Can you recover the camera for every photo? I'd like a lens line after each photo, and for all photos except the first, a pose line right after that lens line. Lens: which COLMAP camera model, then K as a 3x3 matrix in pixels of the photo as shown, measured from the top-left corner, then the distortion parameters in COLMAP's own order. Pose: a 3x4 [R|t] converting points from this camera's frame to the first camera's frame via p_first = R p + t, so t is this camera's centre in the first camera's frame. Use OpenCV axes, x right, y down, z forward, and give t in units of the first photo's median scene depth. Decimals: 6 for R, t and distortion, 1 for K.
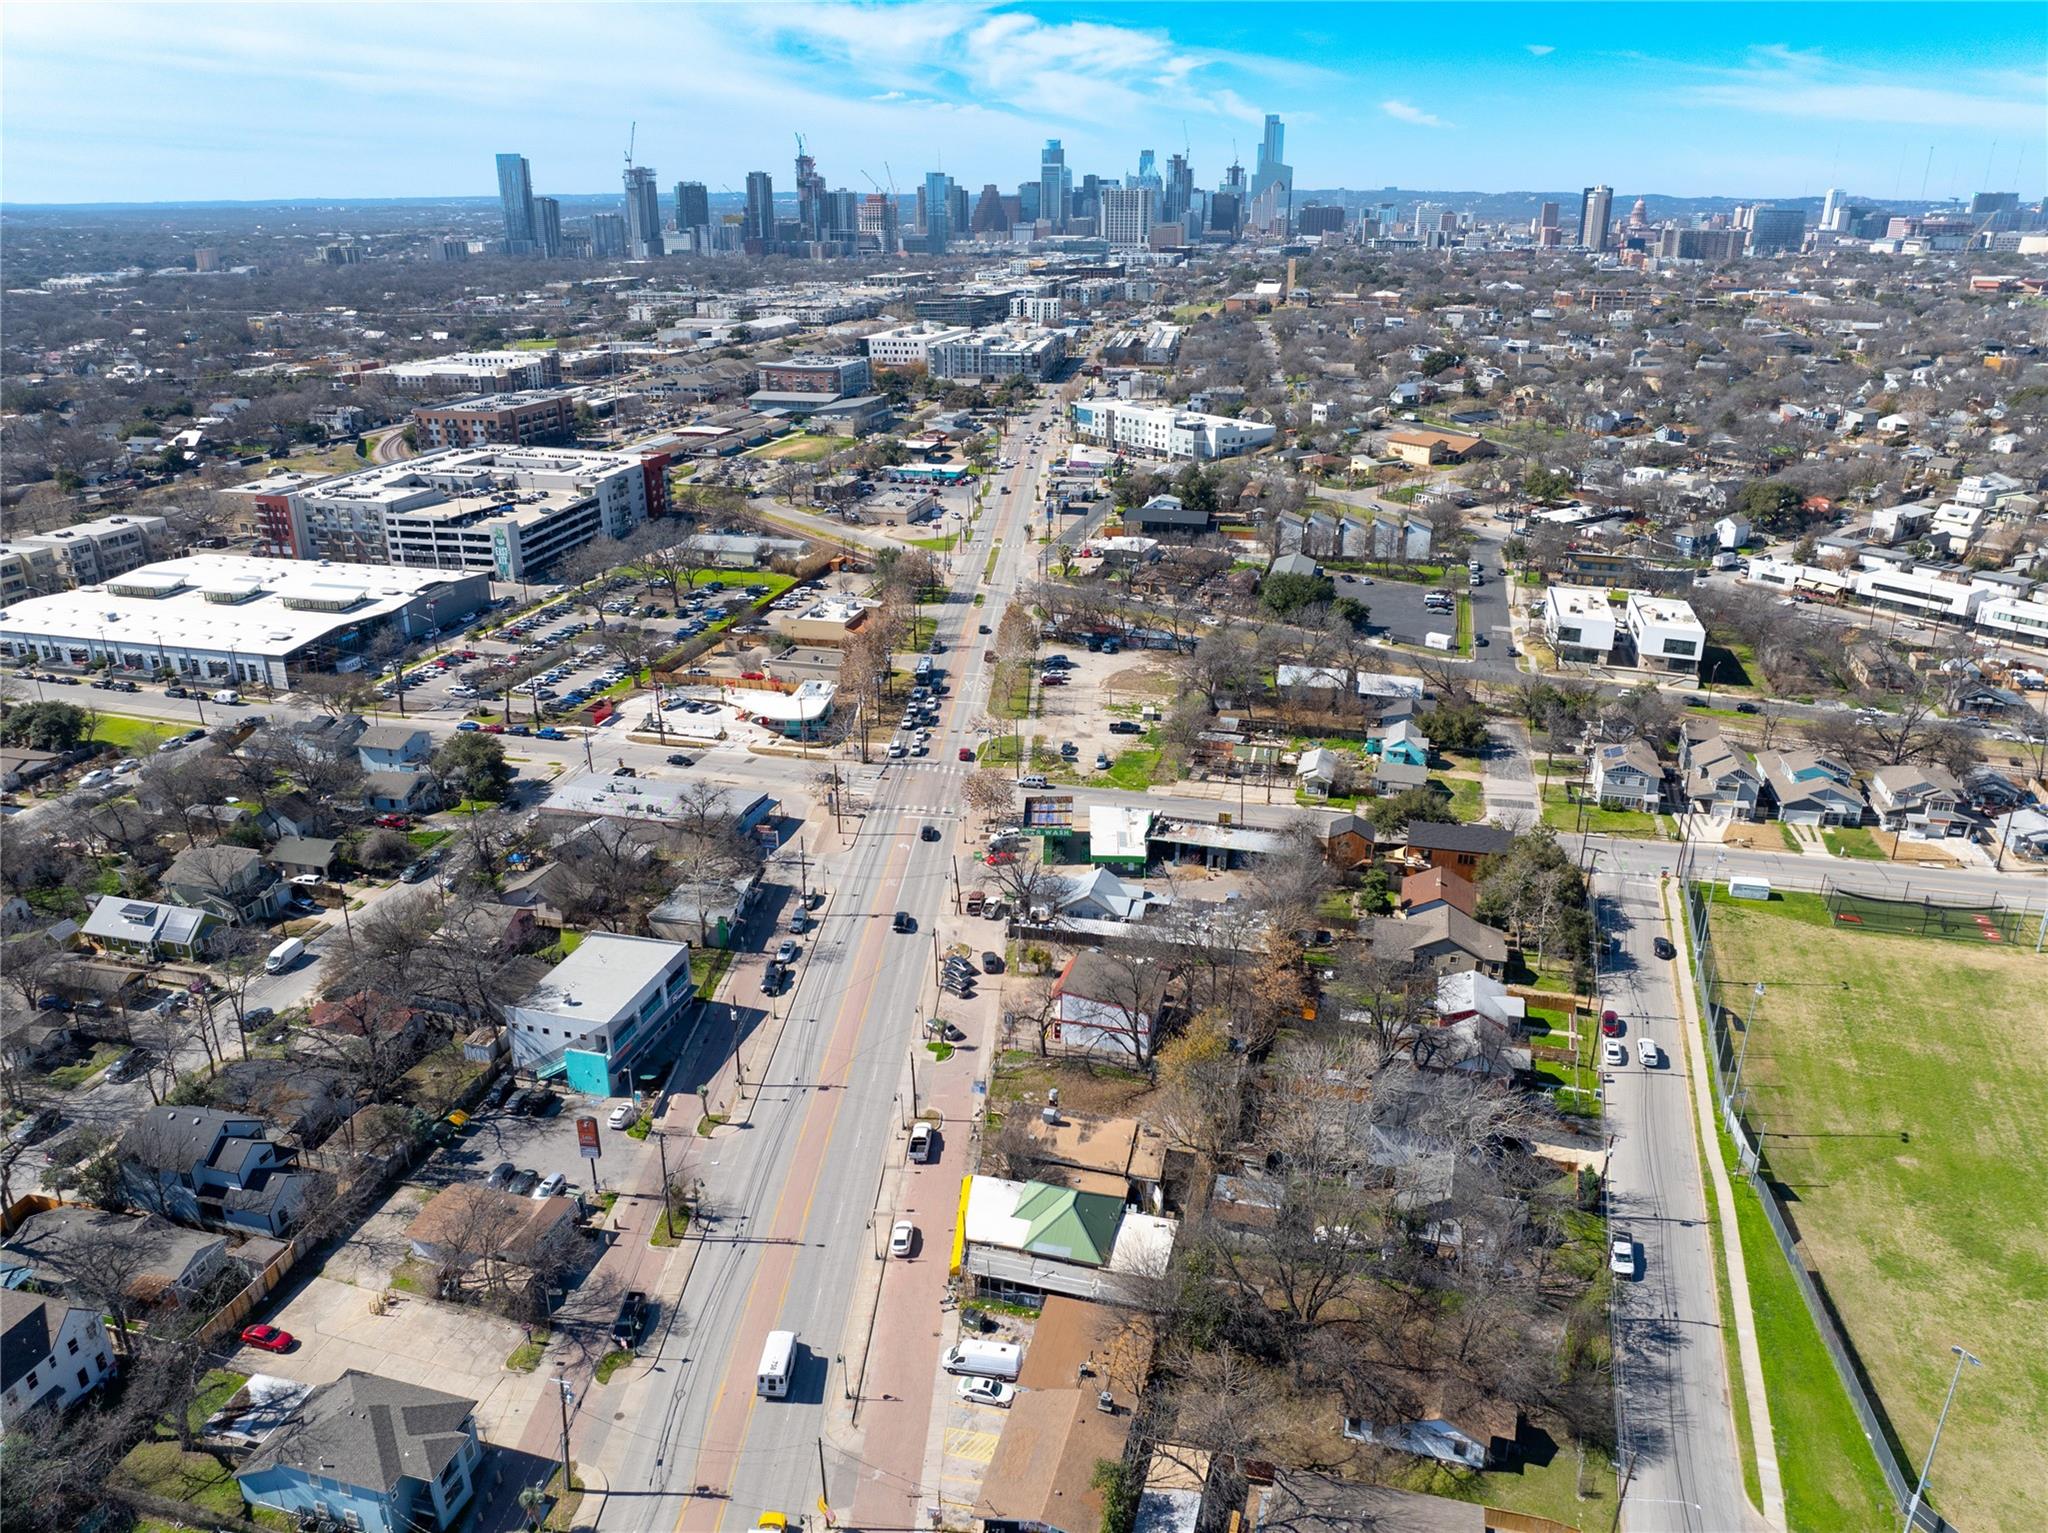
lens RADIAL K [[1440.3, 0, 1032.4], [0, 1440.3, 758.2], [0, 0, 1]] dist [-0.030117, -0.008367]
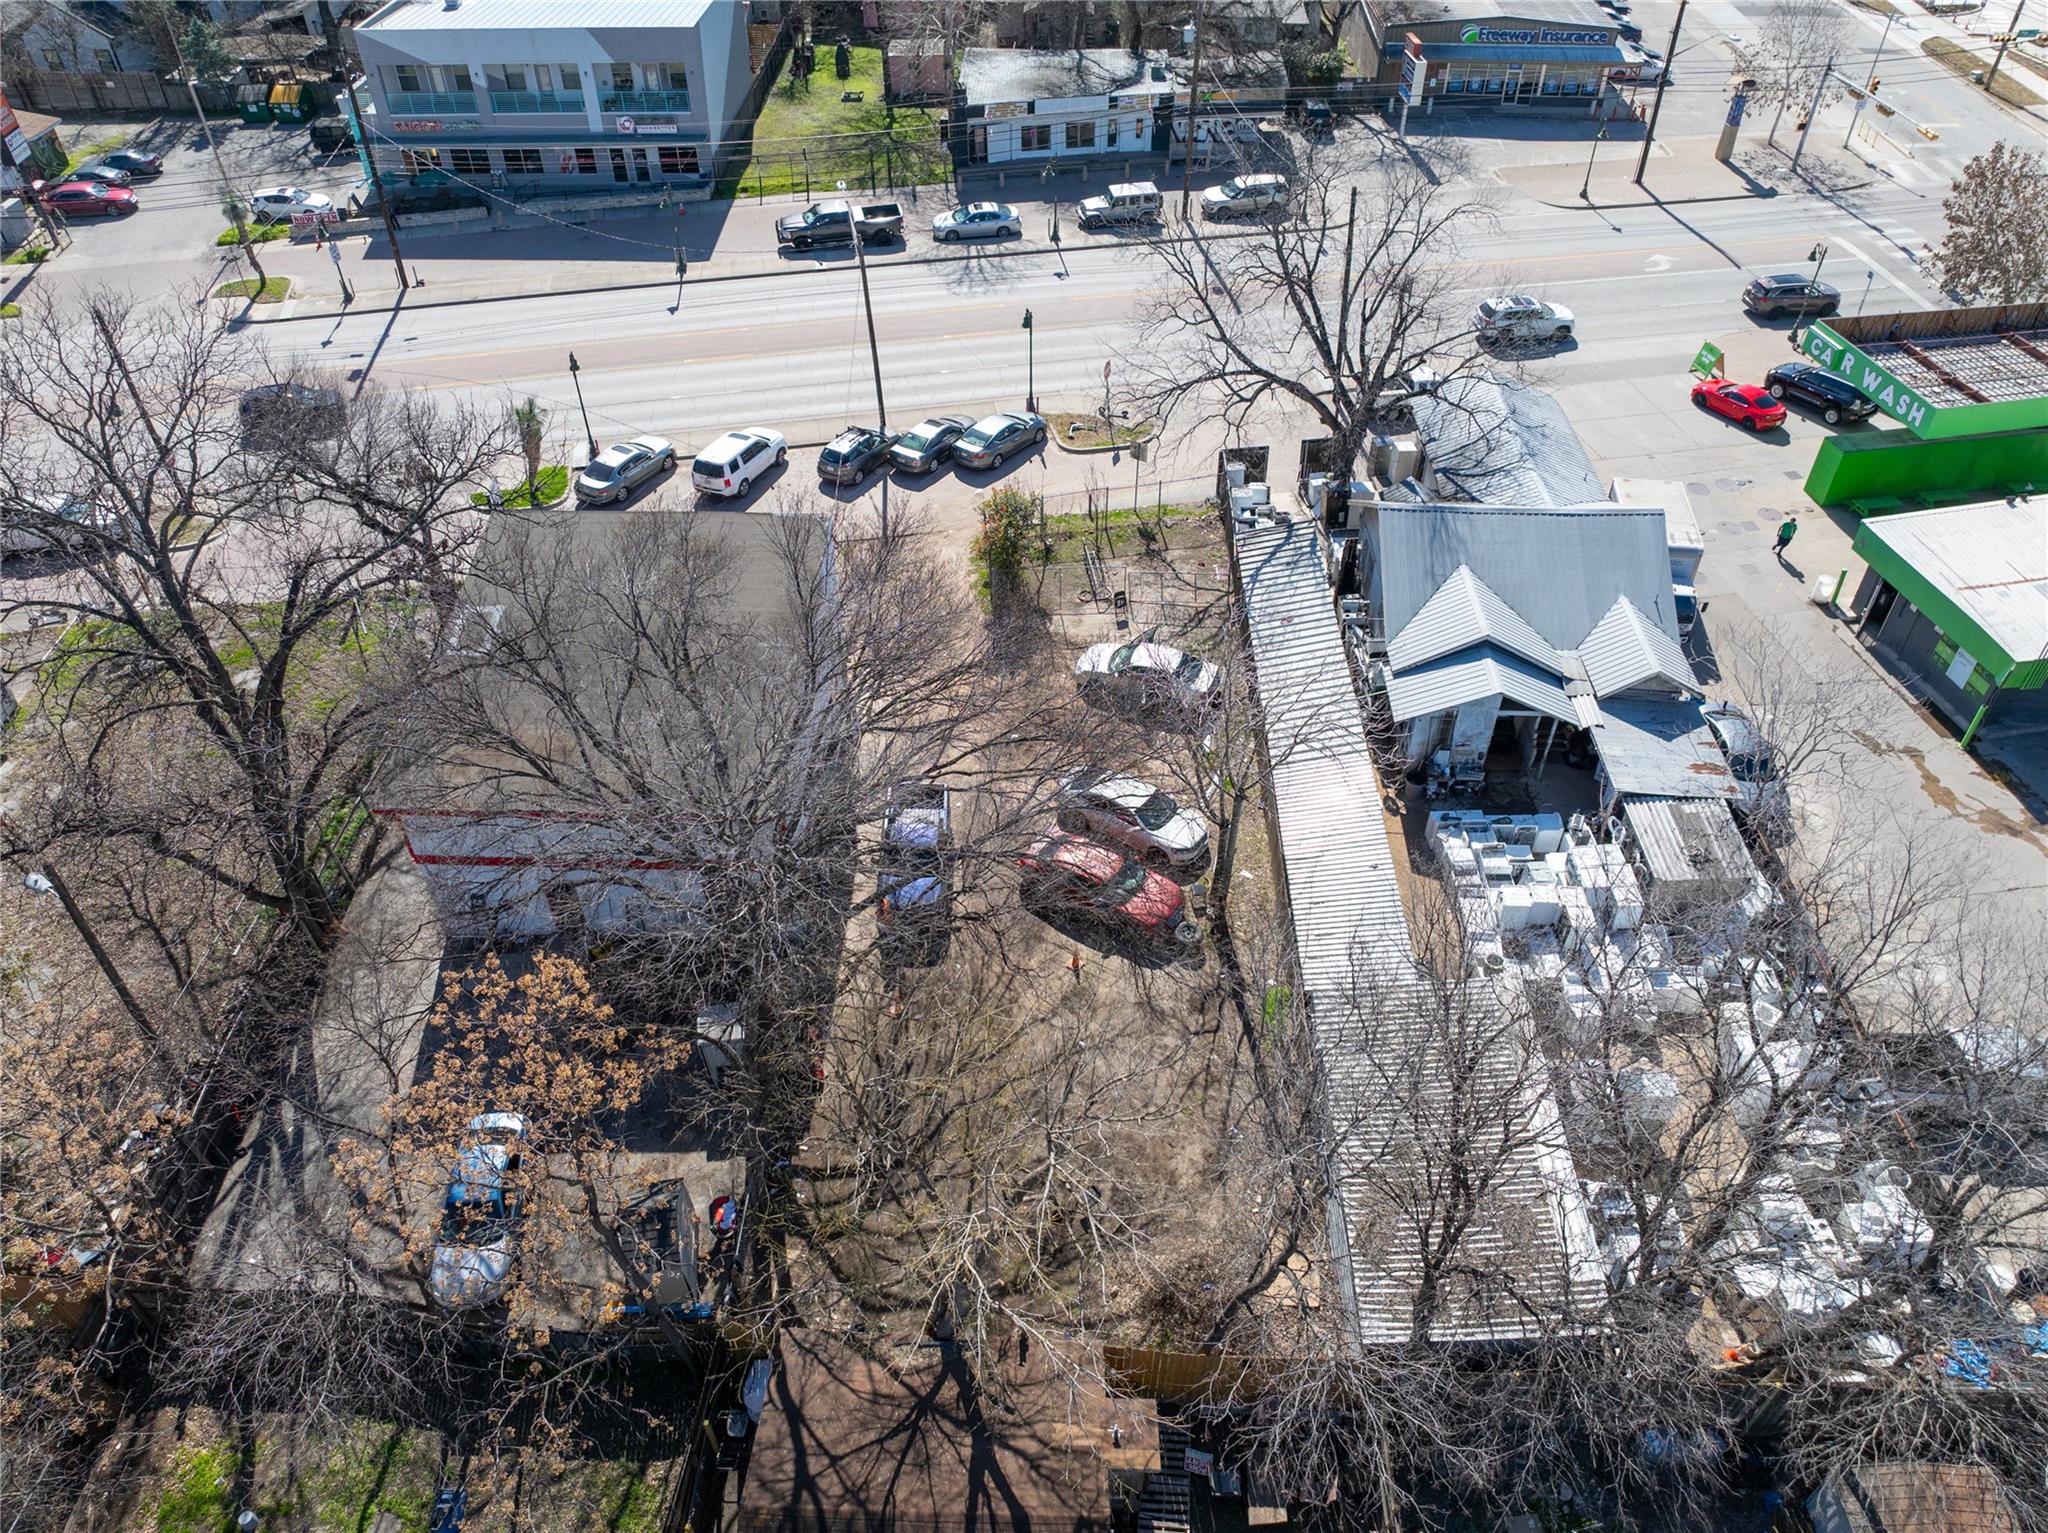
lens RADIAL K [[1441.2, 0, 1031.4], [0, 1441.2, 757.9], [0, 0, 1]] dist [-0.034603, -0.004857]
pose [[0.232351, 0.650137, -0.723419, 0.169320], [-0.349302, 0.749932, 0.561774, 0.010632], [0.907745, 0.122163, 0.401341, 0.652614]]
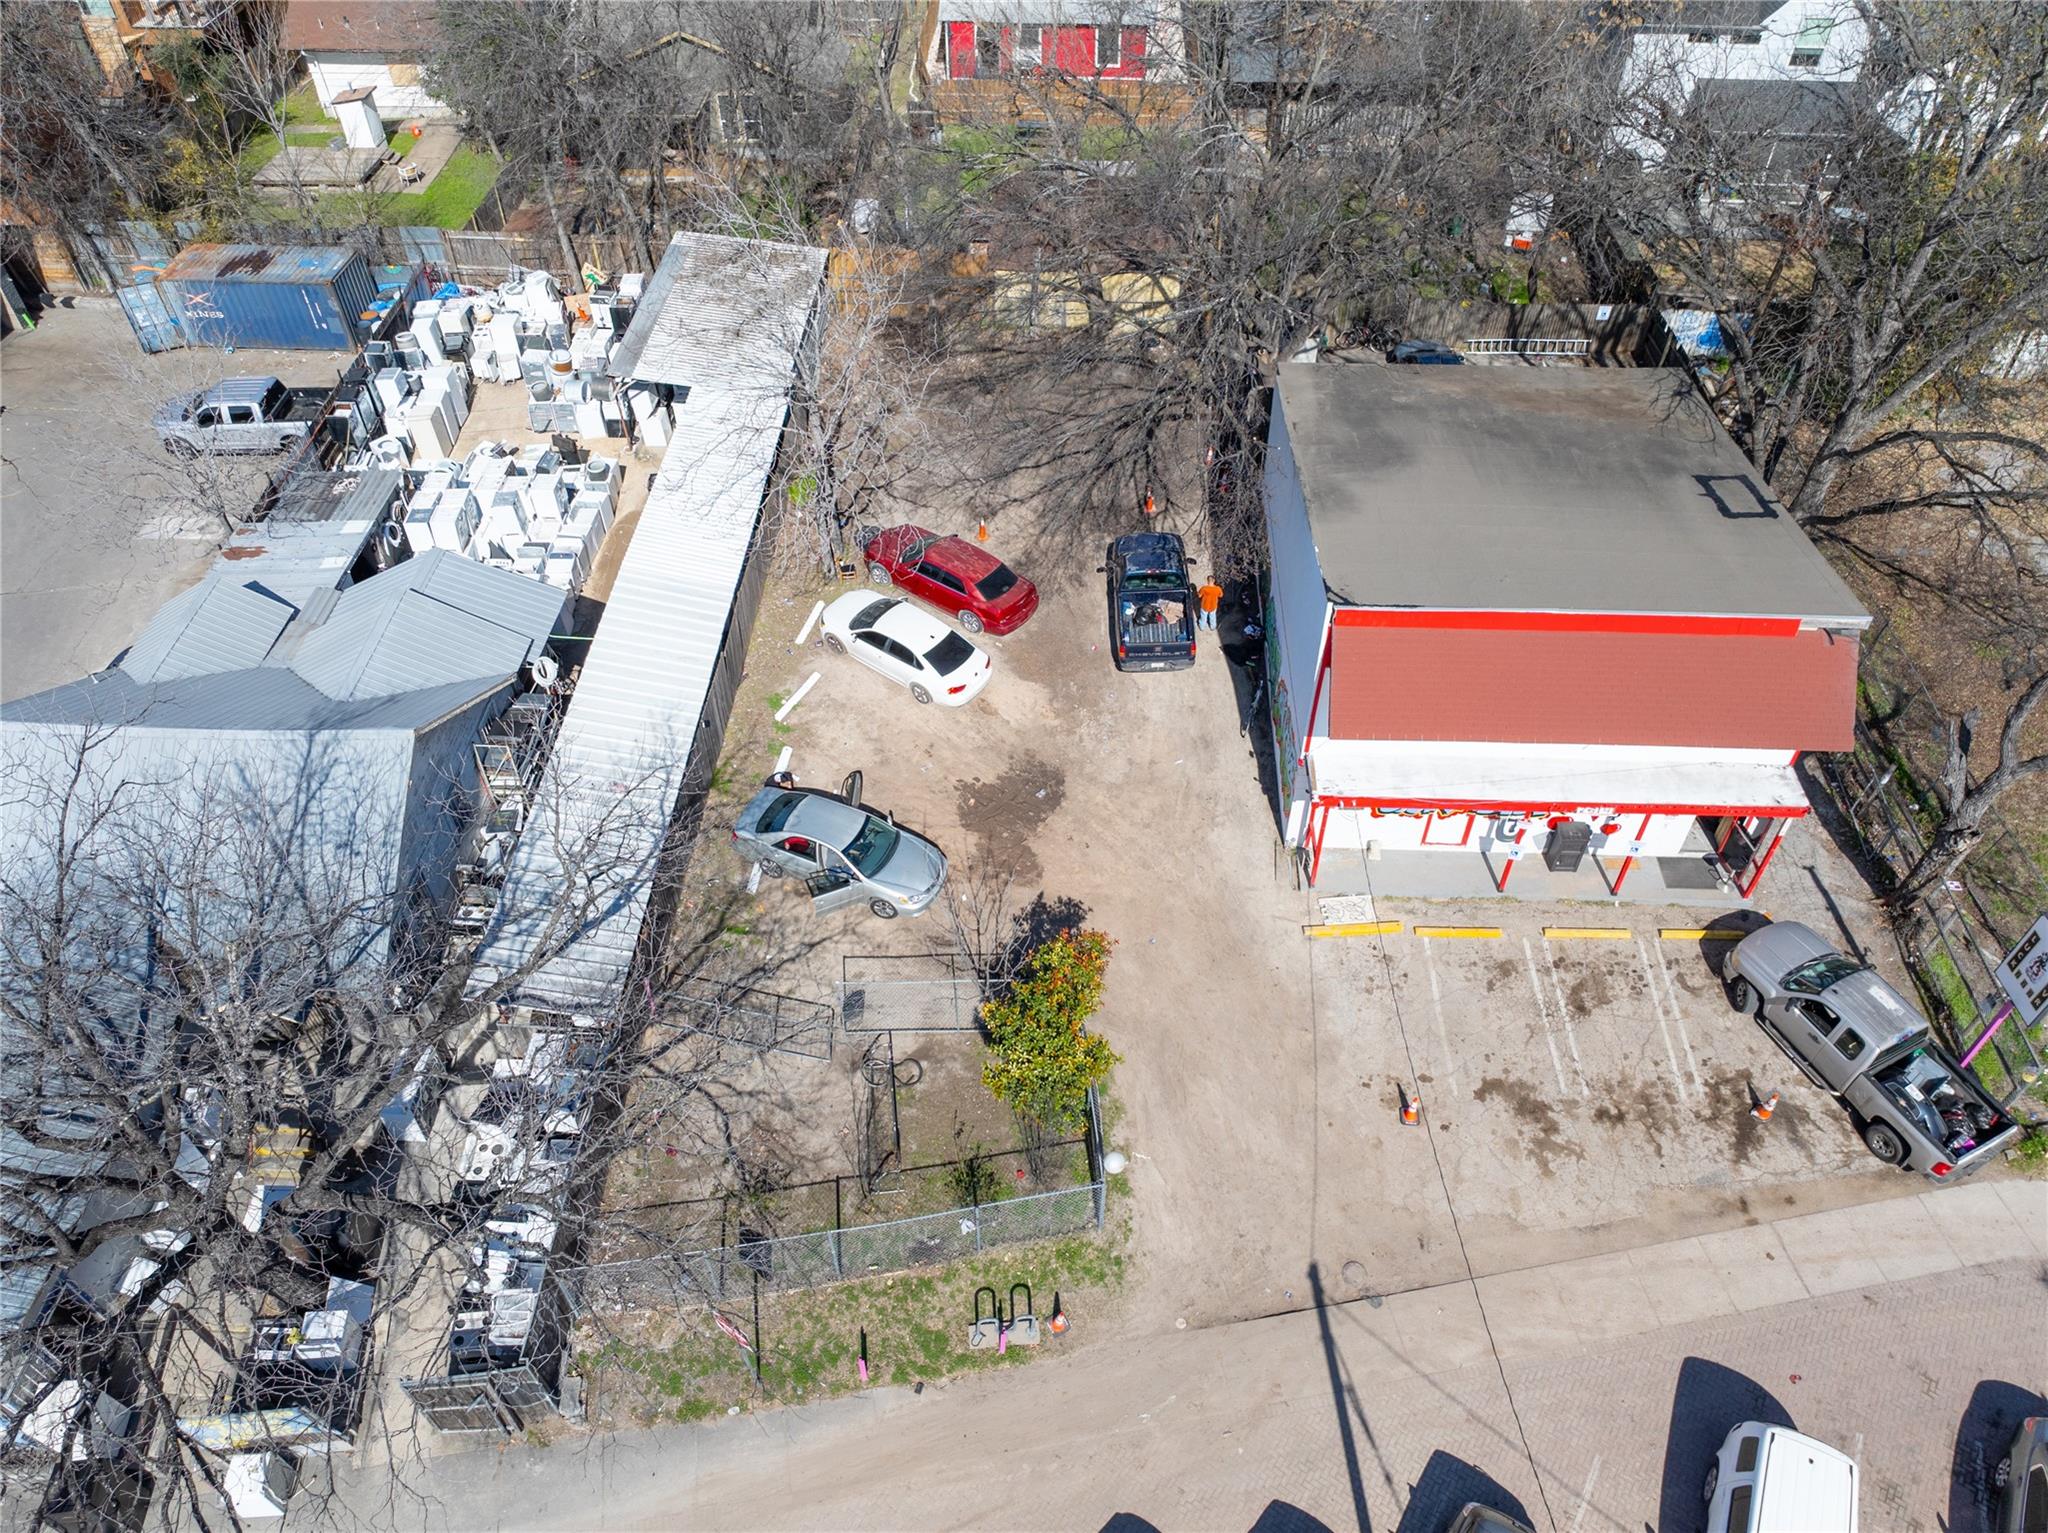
lens RADIAL K [[1440.3, 0, 1032.4], [0, 1440.3, 758.2], [0, 0, 1]] dist [-0.030117, -0.008367]
pose [[-0.216778, -0.698634, 0.681849, -0.052554], [0.356916, 0.593383, 0.721462, 0.014294], [-0.908635, 0.399760, 0.120721, 0.706945]]
